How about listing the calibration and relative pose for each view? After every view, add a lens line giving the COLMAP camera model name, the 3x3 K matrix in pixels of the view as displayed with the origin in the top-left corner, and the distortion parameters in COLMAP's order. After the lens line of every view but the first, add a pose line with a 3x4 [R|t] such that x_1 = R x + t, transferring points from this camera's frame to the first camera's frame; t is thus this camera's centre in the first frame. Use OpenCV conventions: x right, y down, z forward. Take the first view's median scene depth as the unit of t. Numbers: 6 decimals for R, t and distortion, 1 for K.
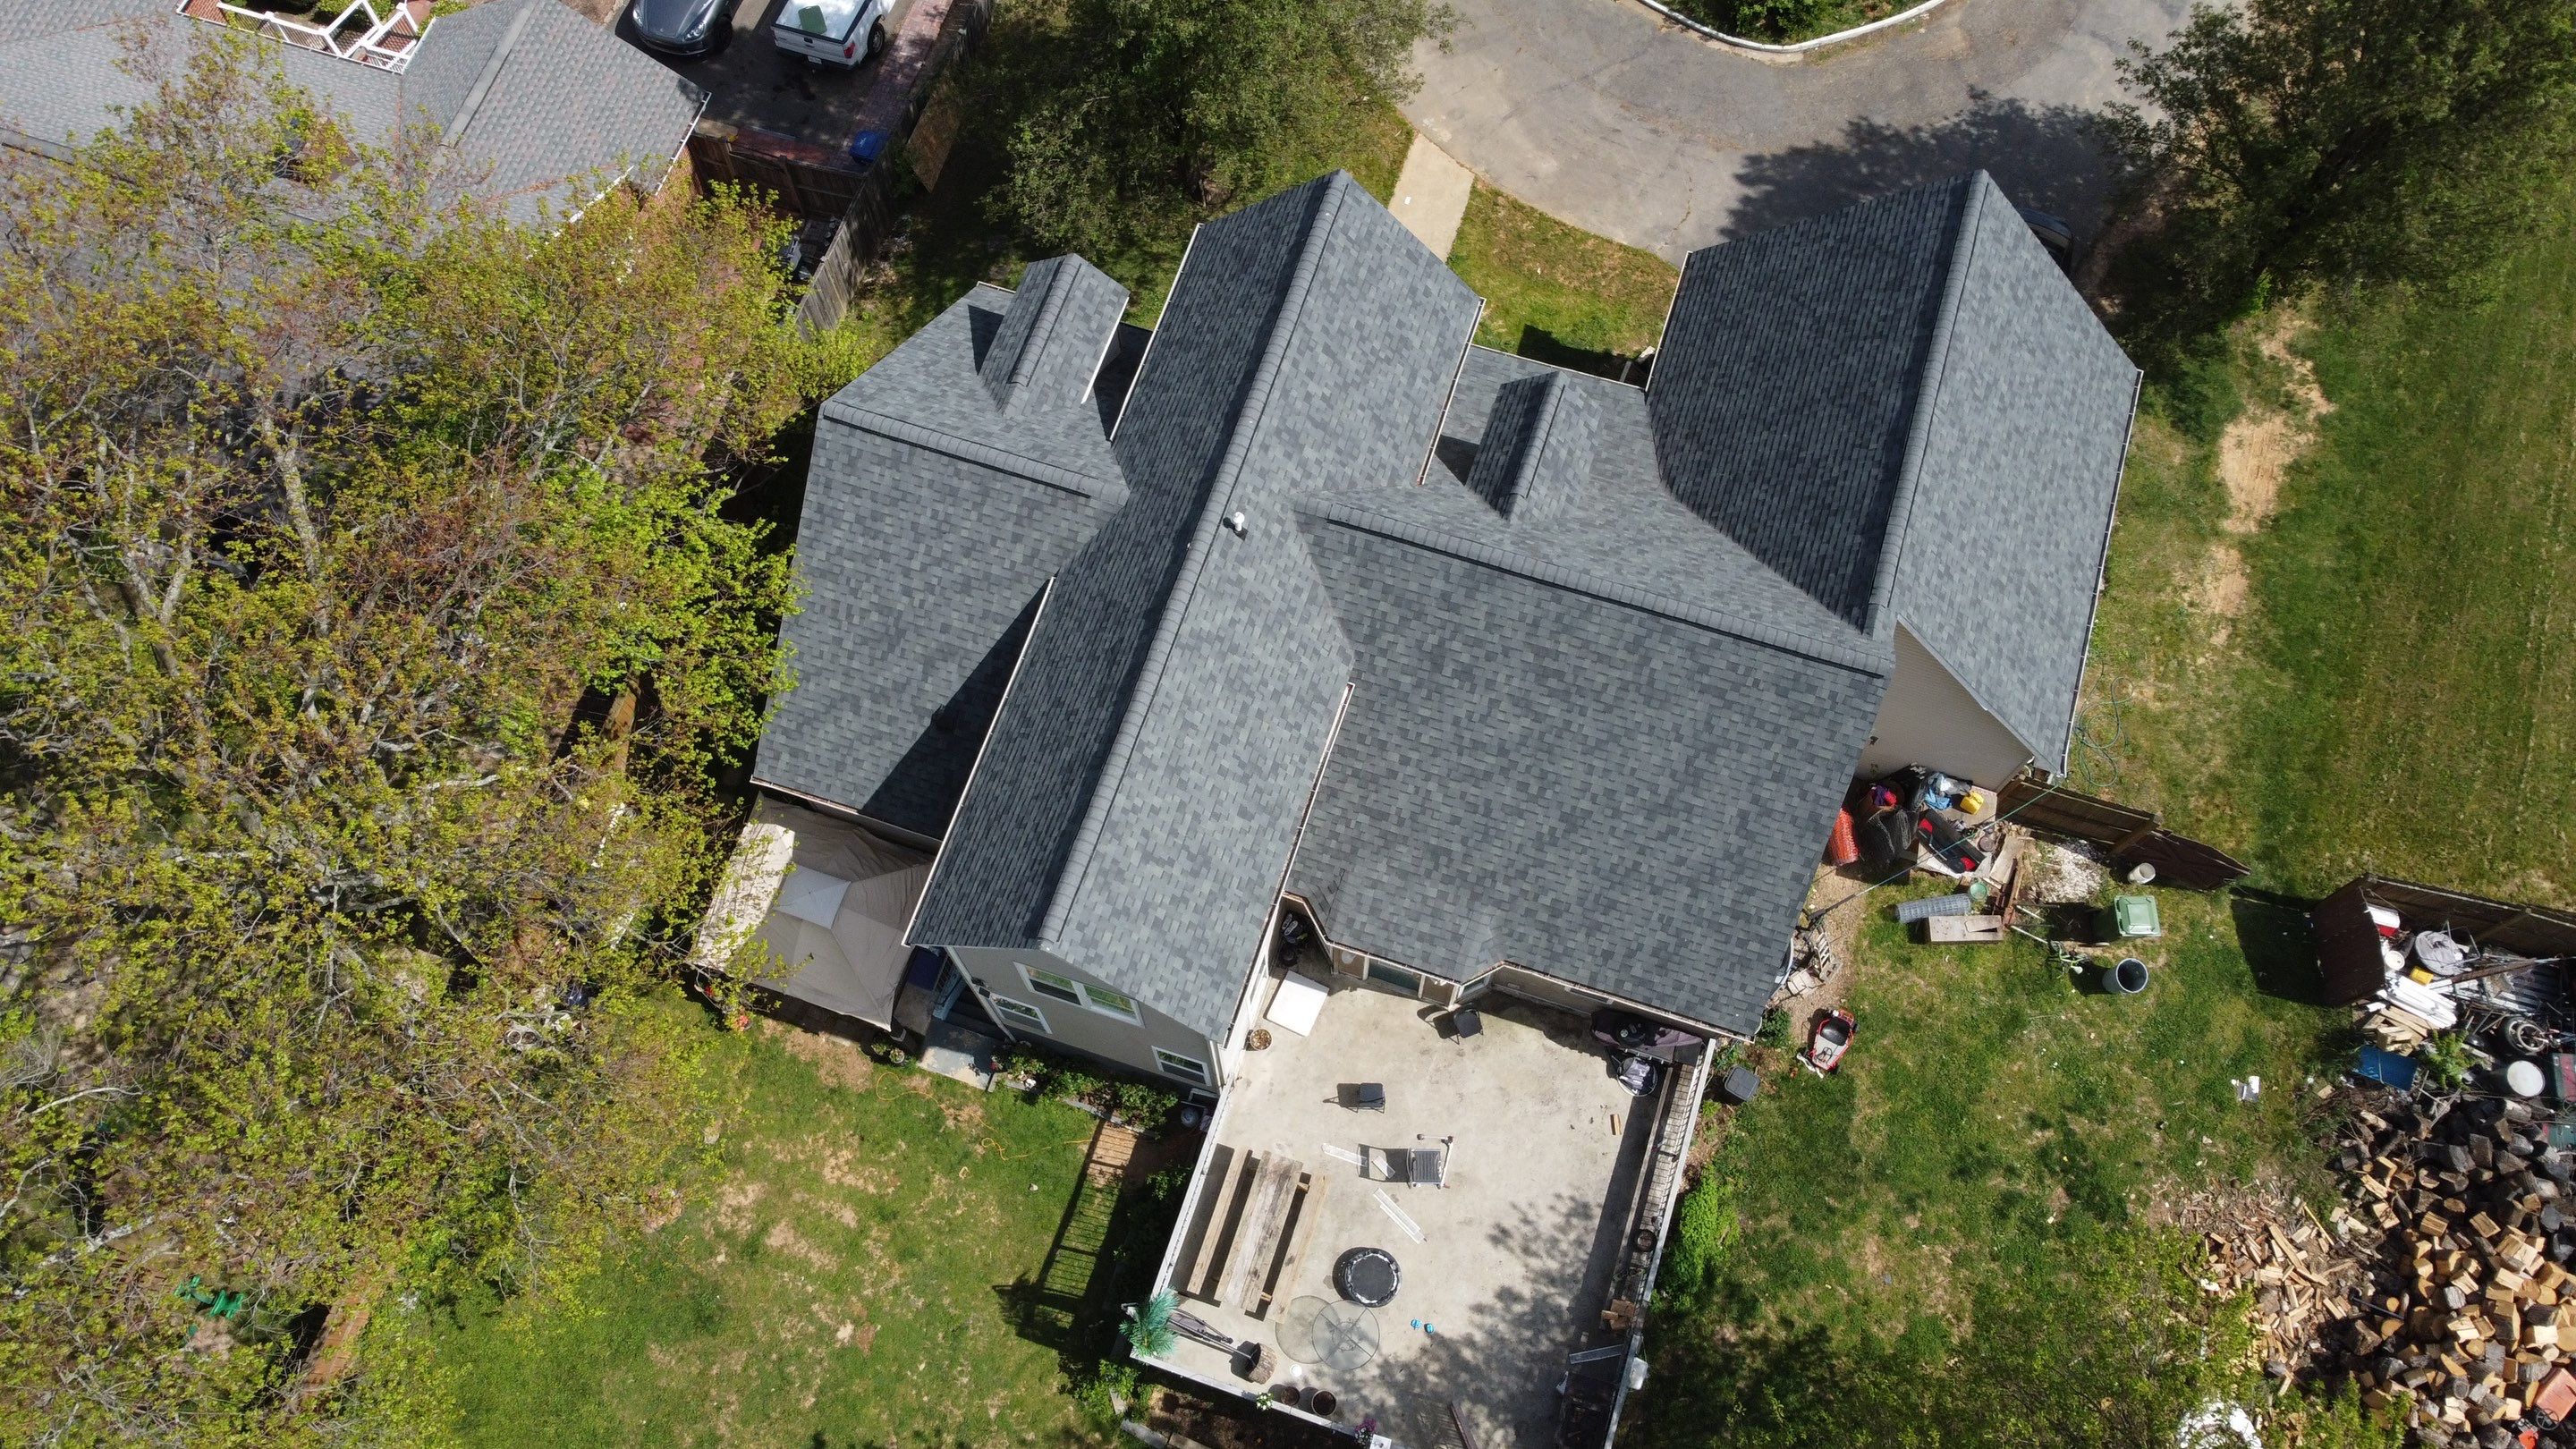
lens RADIAL K [[1960.4, 0, 1282.3], [0, 1960.4, 722.1], [0, 0, 1]] dist [0.004834, -0.018120]
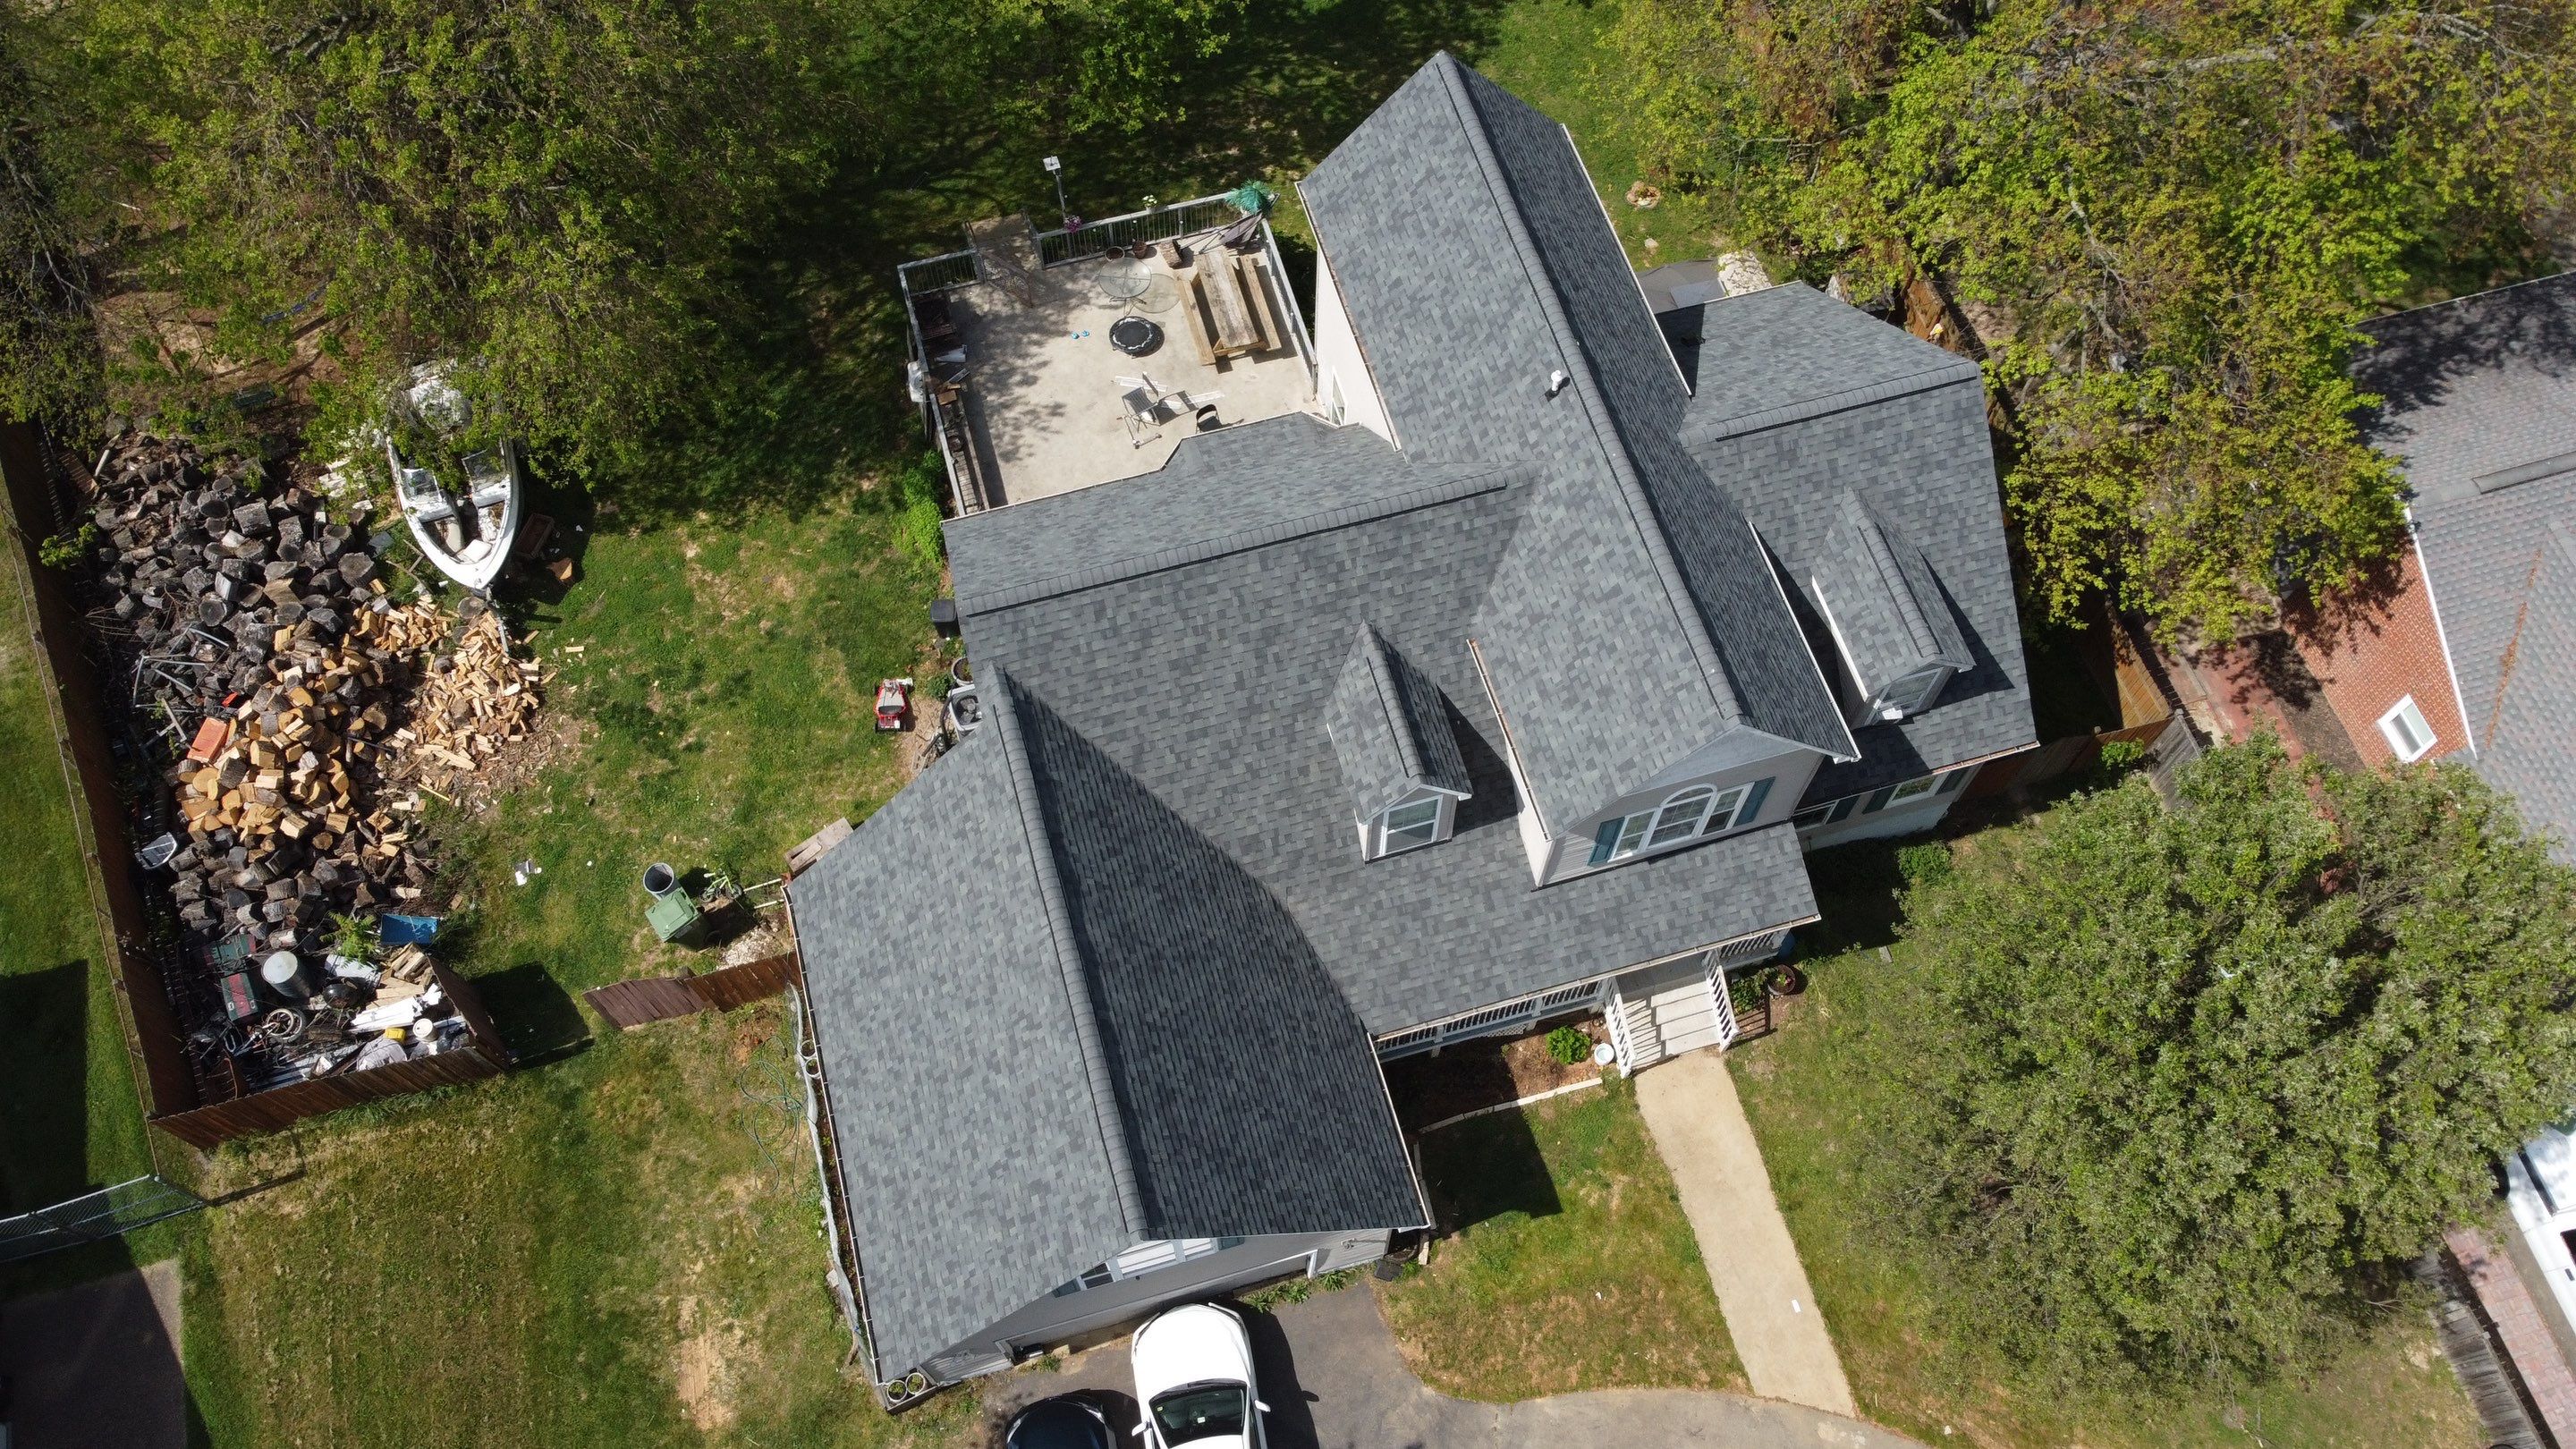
lens RADIAL K [[1960.4, 0, 1273.4], [0, 1960.4, 735.4], [0, 0, 1]] dist [0.004834, -0.018120]
pose [[-0.825904, 0.509930, -0.240529, 0.385406], [-0.519329, -0.521956, 0.676653, -0.710104], [0.219500, 0.683764, 0.695907, 0.313109]]
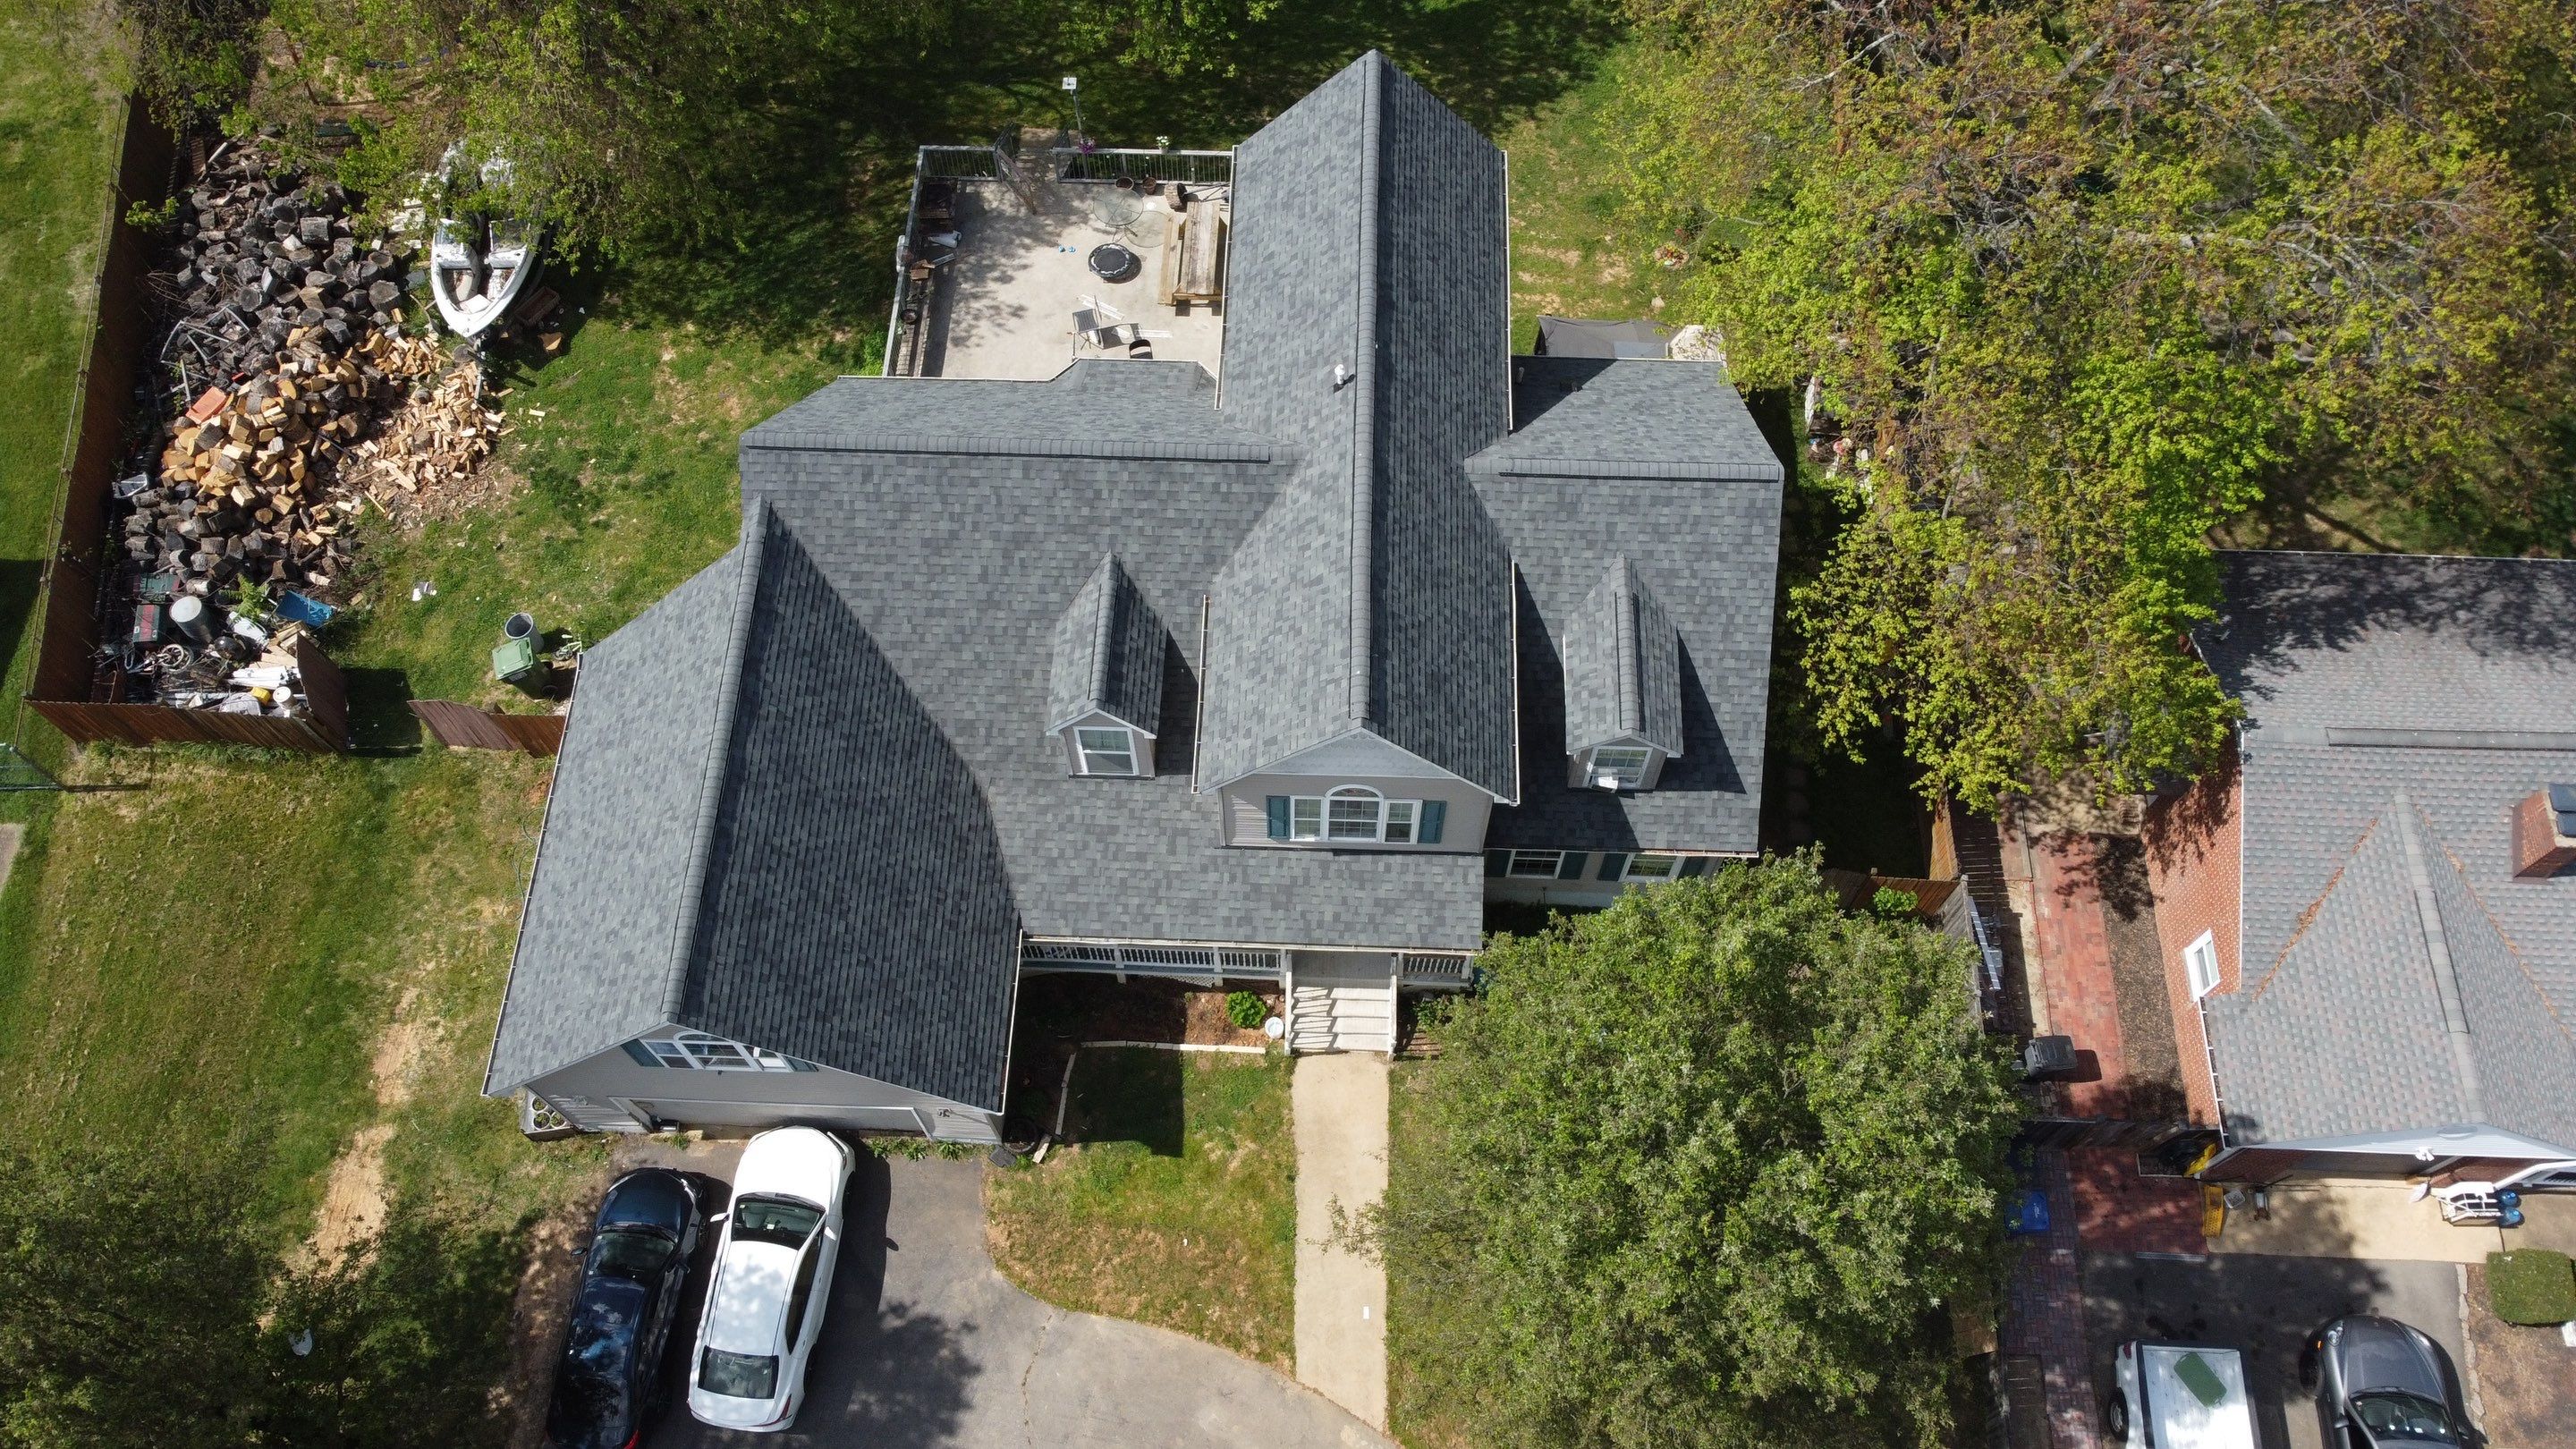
lens RADIAL K [[1960.4, 0, 1276.8], [0, 1960.4, 734.0], [0, 0, 1]] dist [0.004834, -0.018120]
pose [[-0.960021, 0.260602, -0.102202, 0.149113], [-0.249751, -0.632512, 0.733180, -0.869424], [0.126424, 0.729394, 0.672311, 0.348915]]
